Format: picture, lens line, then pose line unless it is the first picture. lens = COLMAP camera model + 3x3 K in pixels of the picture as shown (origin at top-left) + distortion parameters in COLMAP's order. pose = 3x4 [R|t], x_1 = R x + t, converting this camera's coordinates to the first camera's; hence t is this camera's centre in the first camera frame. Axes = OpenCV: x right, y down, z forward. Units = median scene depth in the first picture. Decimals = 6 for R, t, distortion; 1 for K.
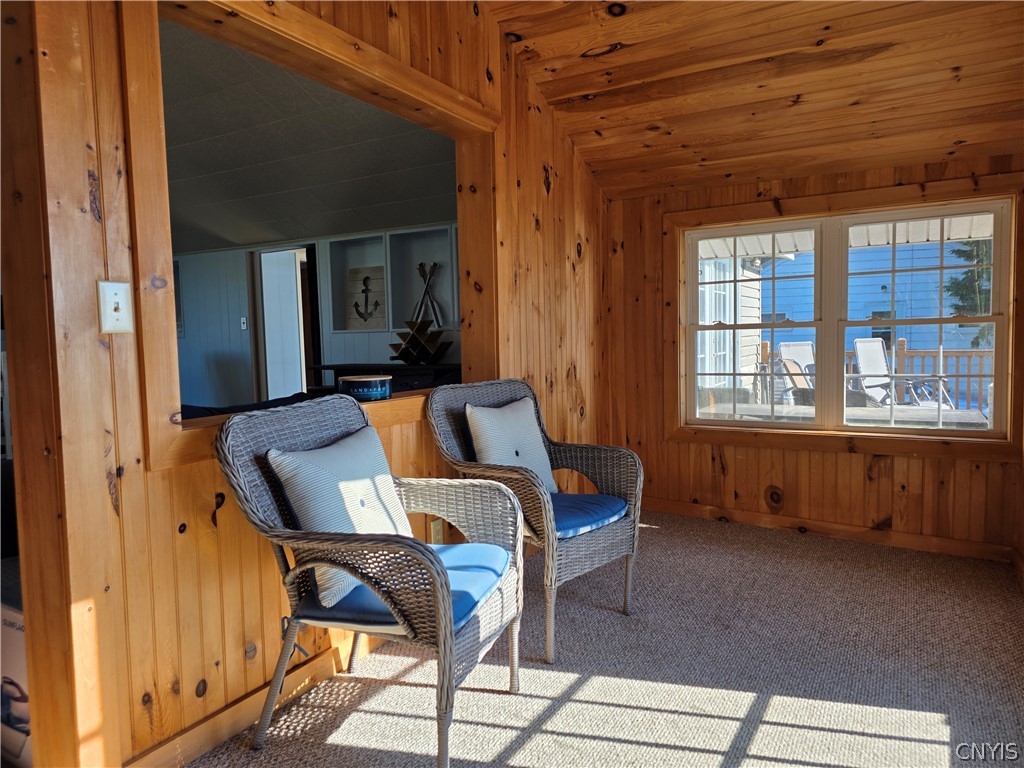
lens RADIAL K [[679.2, 0, 518.2], [0, 679.2, 388.7], [0, 0, 1]] dist [0.023915, -0.006397]
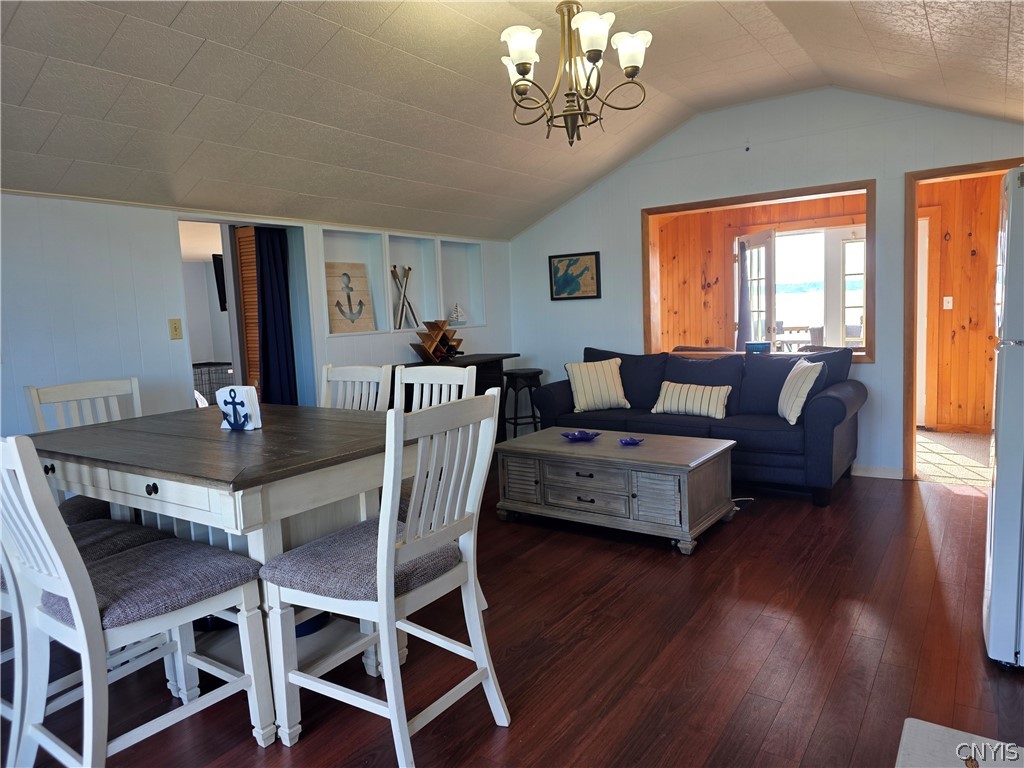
lens RADIAL K [[679.2, 0, 507.6], [0, 679.2, 381.3], [0, 0, 1]] dist [0.023915, -0.006397]
pose [[0.077787, -0.090131, 0.992887, -1.132136], [0.115539, 0.990010, 0.080818, -0.072741], [-0.990252, 0.108430, 0.087424, 0.740833]]
